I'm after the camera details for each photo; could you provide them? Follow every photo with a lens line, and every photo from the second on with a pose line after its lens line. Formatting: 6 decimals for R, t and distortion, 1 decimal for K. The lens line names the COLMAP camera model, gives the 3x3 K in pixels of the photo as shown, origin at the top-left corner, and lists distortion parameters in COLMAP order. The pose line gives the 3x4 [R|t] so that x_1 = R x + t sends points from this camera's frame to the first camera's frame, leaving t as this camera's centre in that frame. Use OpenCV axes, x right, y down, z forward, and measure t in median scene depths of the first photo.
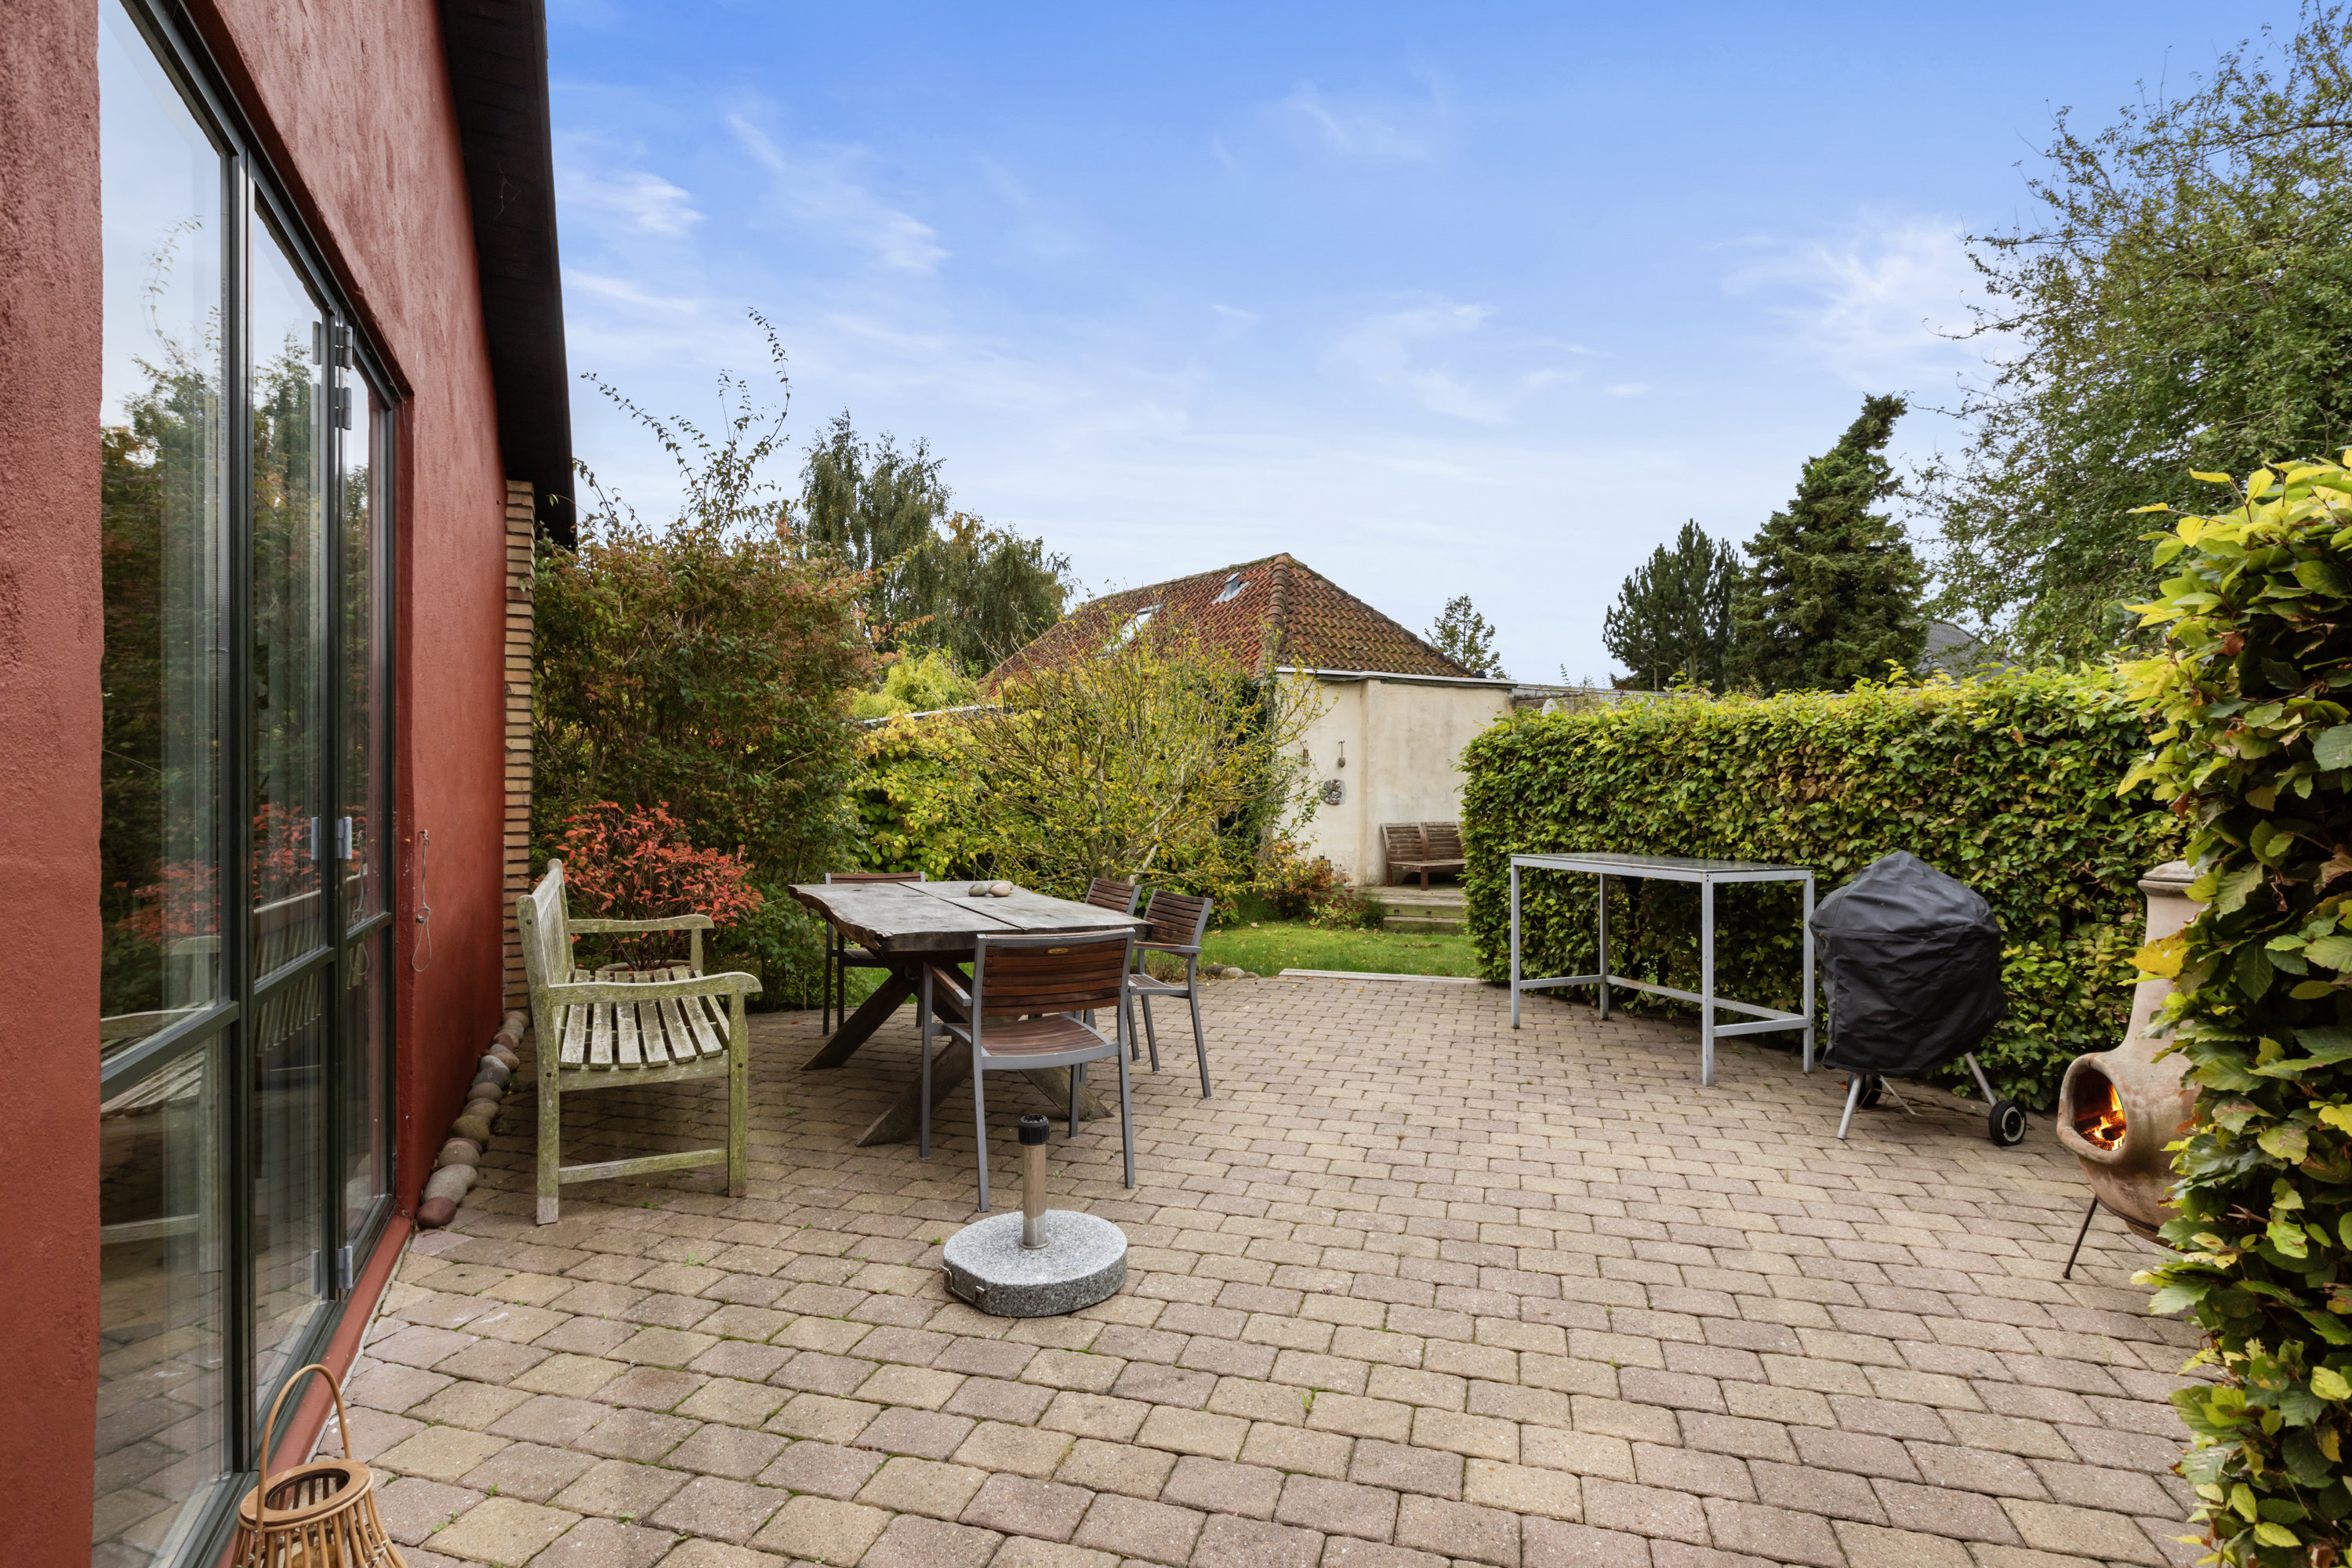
lens RADIAL K [[1164.0, 0, 1161.6], [0, 1164.0, 787.4], [0, 0, 1]] dist [-0.010965, 0.000242]
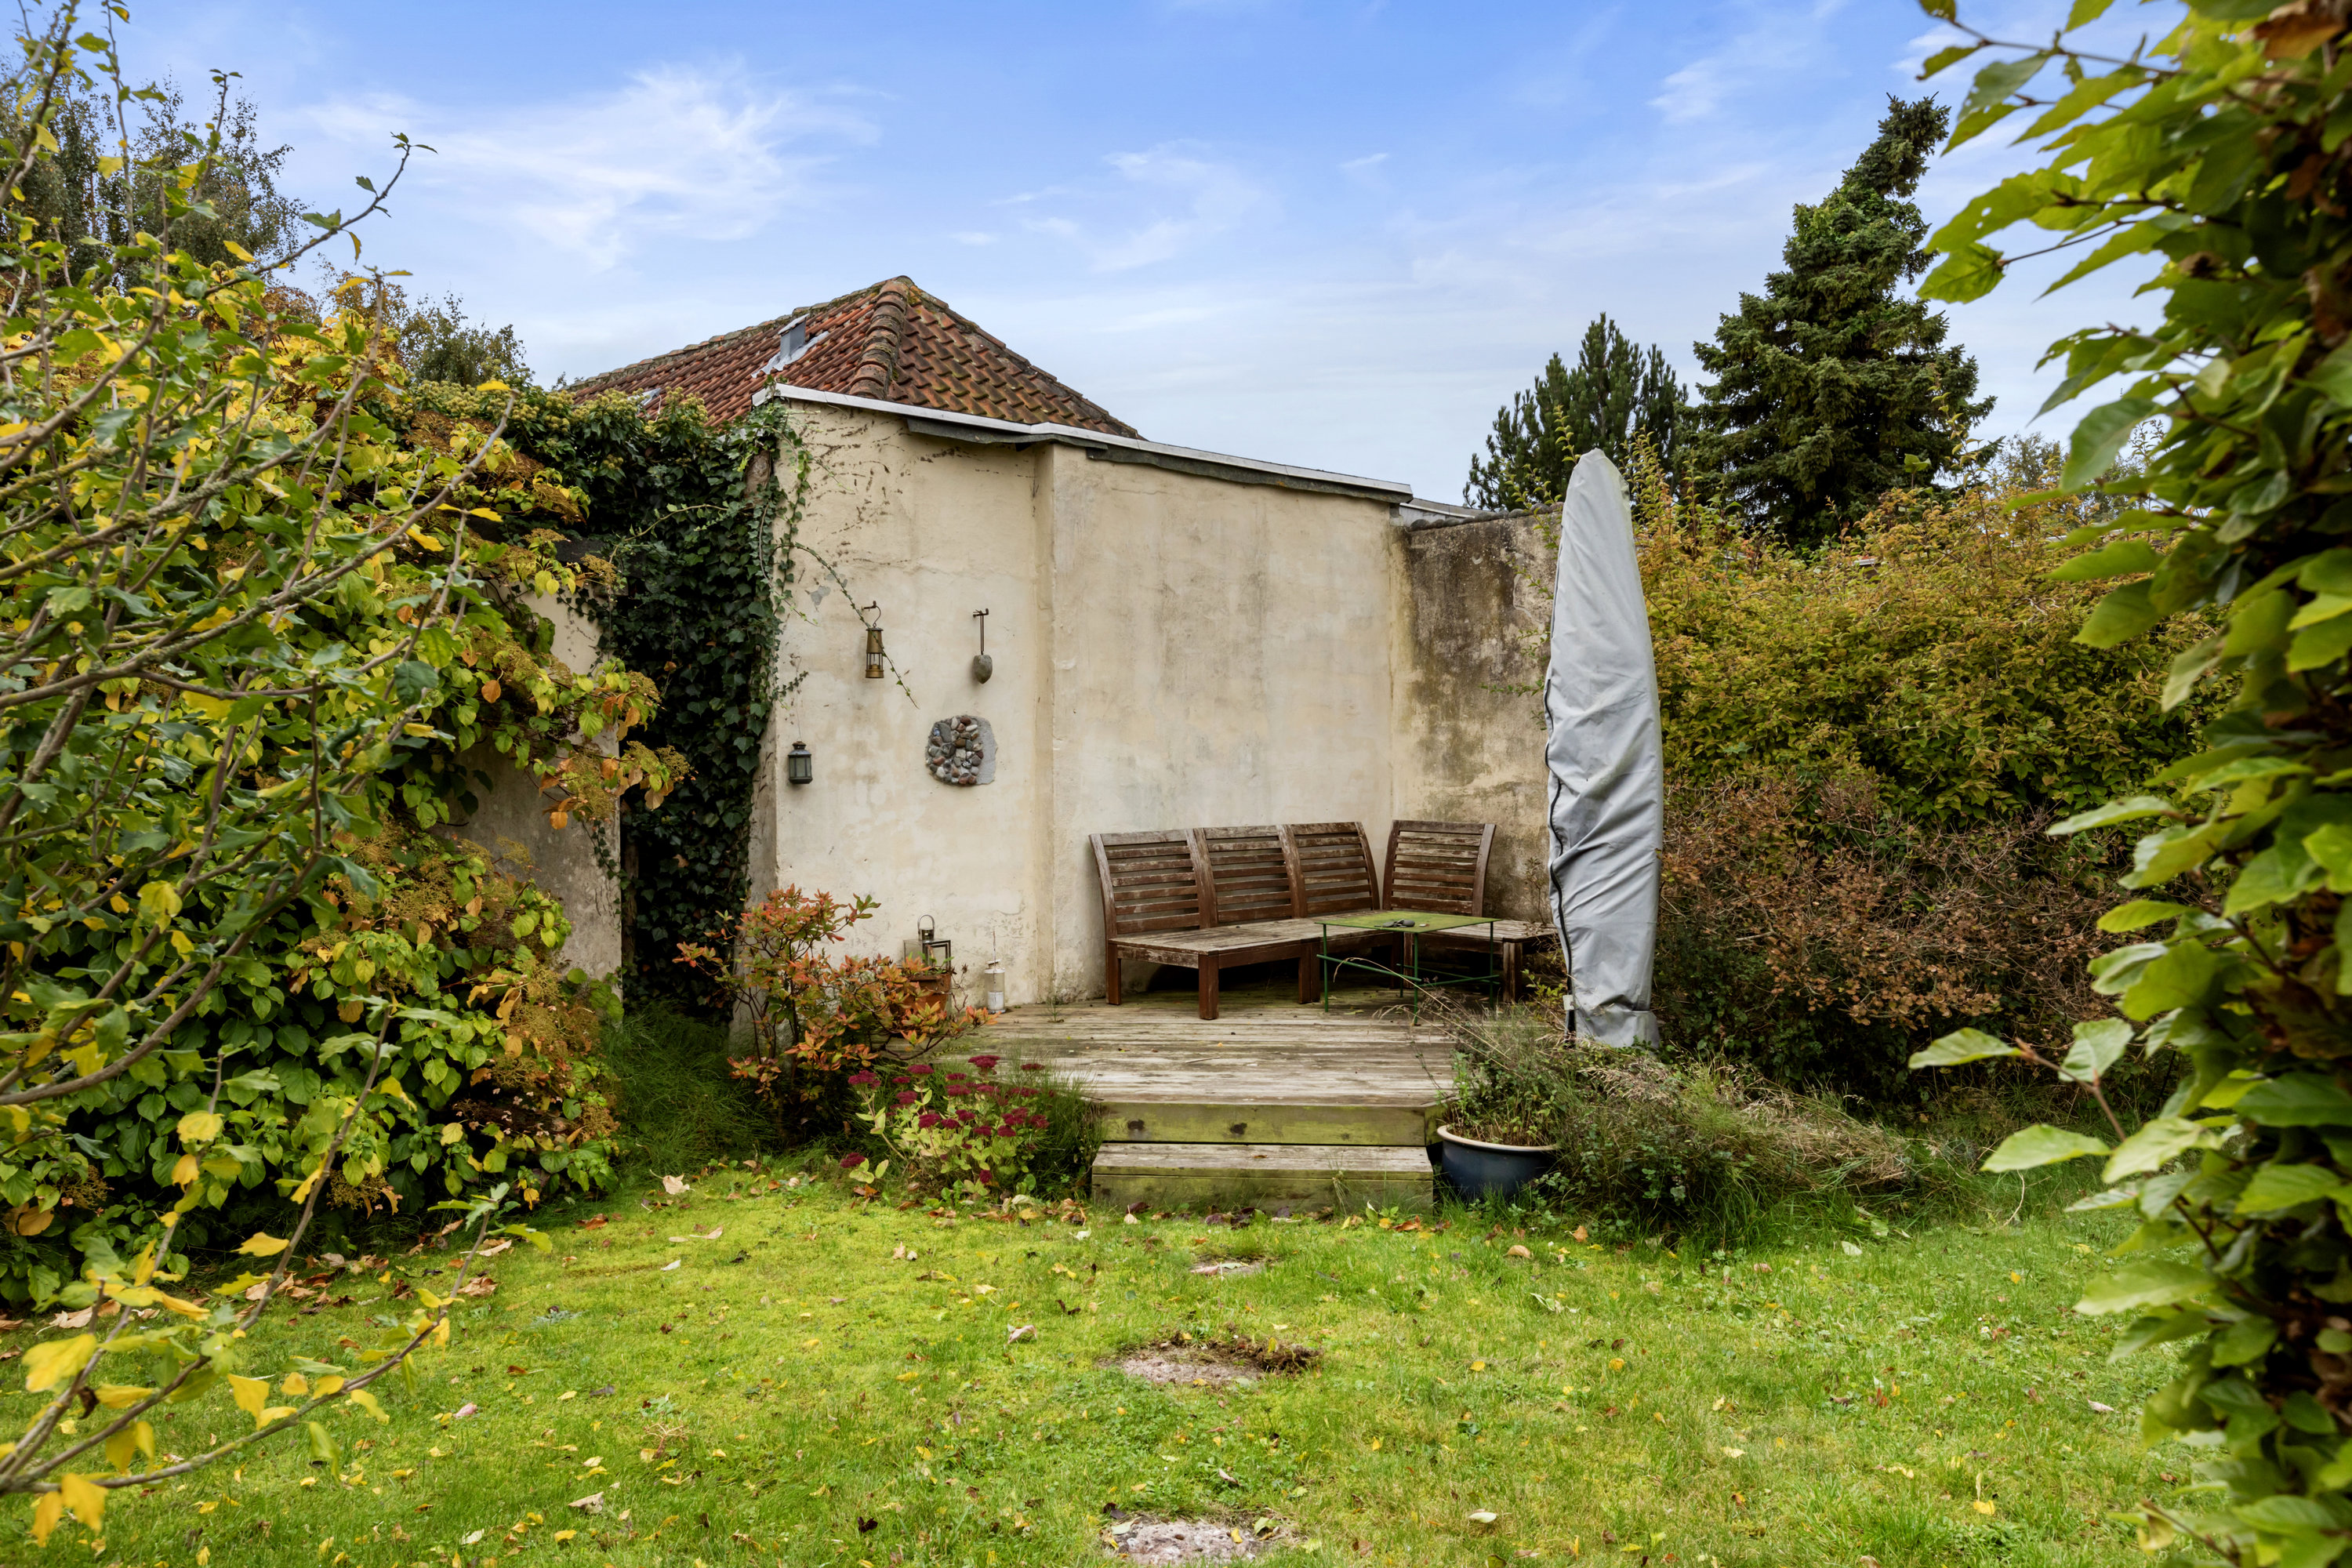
lens RADIAL K [[1602.0, 0, 1171.8], [0, 1602.0, 778.2], [0, 0, 1]] dist [-0.002168, -0.001162]
pose [[0.974677, -0.010682, 0.223361, 0.055245], [0.009713, 0.999938, 0.005435, 0.005790], [-0.223406, -0.003128, 0.974721, 0.274297]]
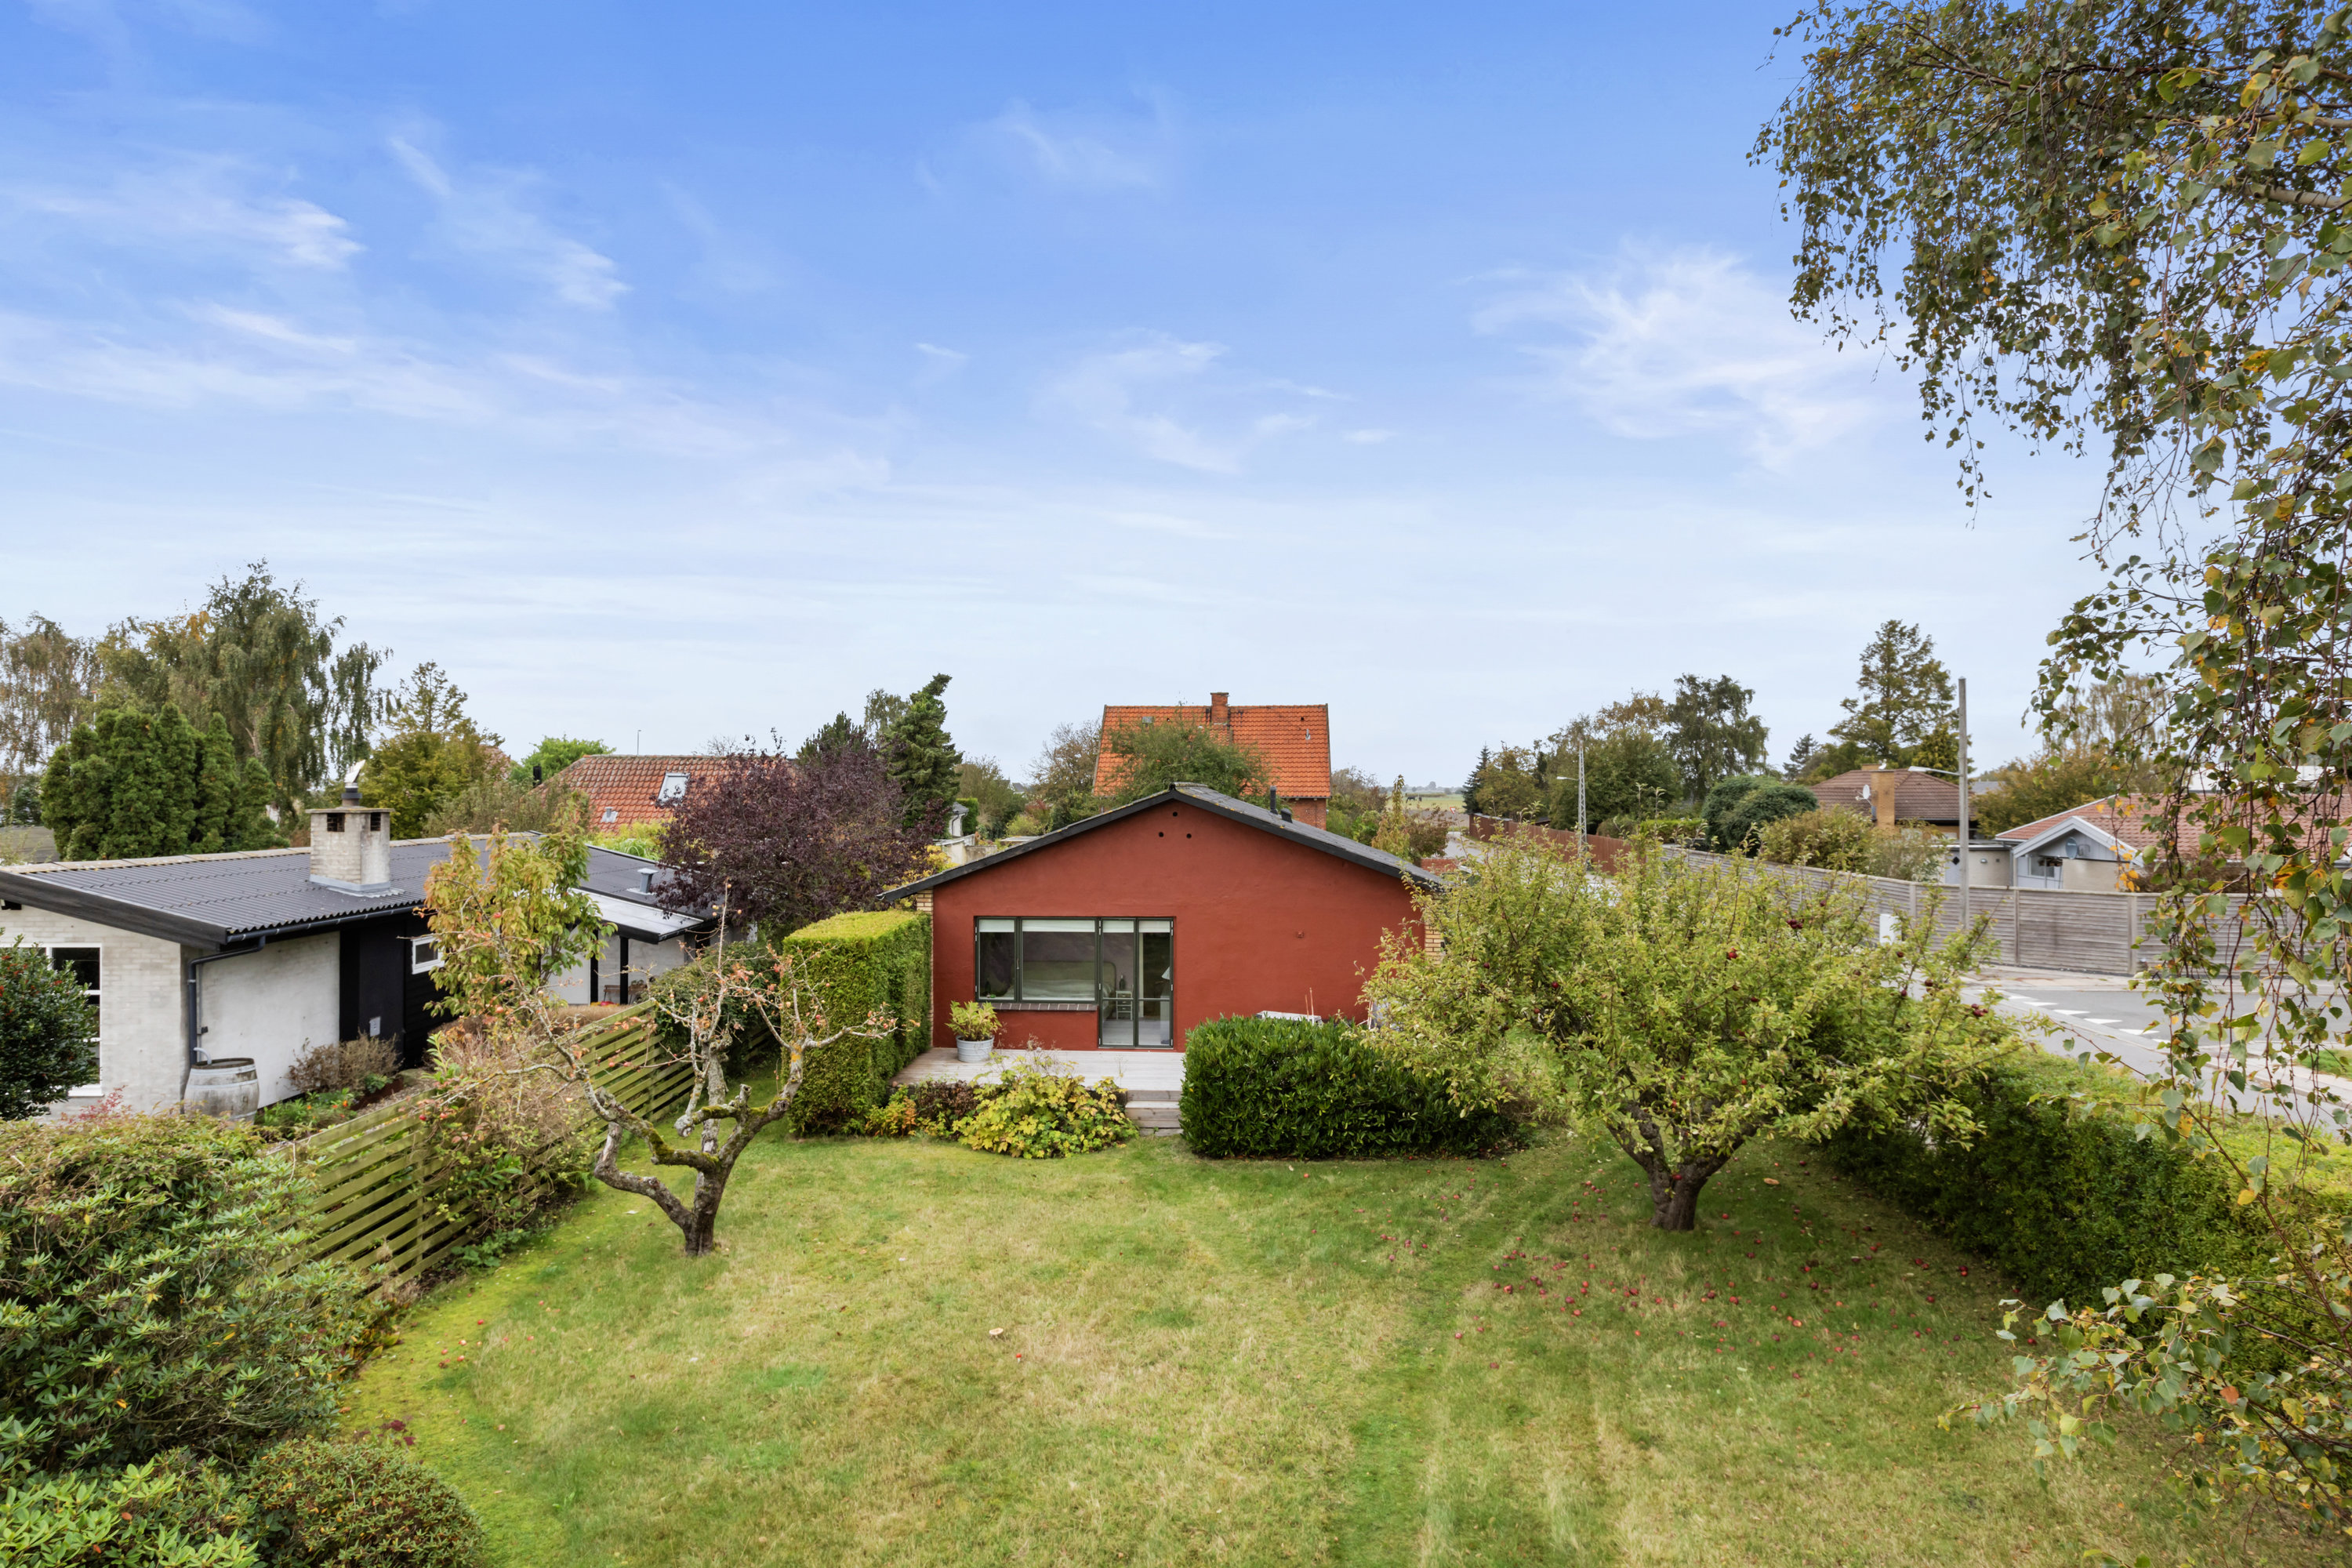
lens RADIAL K [[1282.3, 0, 1173.4], [0, 1282.3, 788.7], [0, 0, 1]] dist [0.004450, -0.000671]
pose [[0.478744, -0.004807, 0.877941, -1.287989], [0.003018, 0.999988, 0.003830, -0.131880], [-0.877949, 0.000816, 0.478753, -0.531074]]
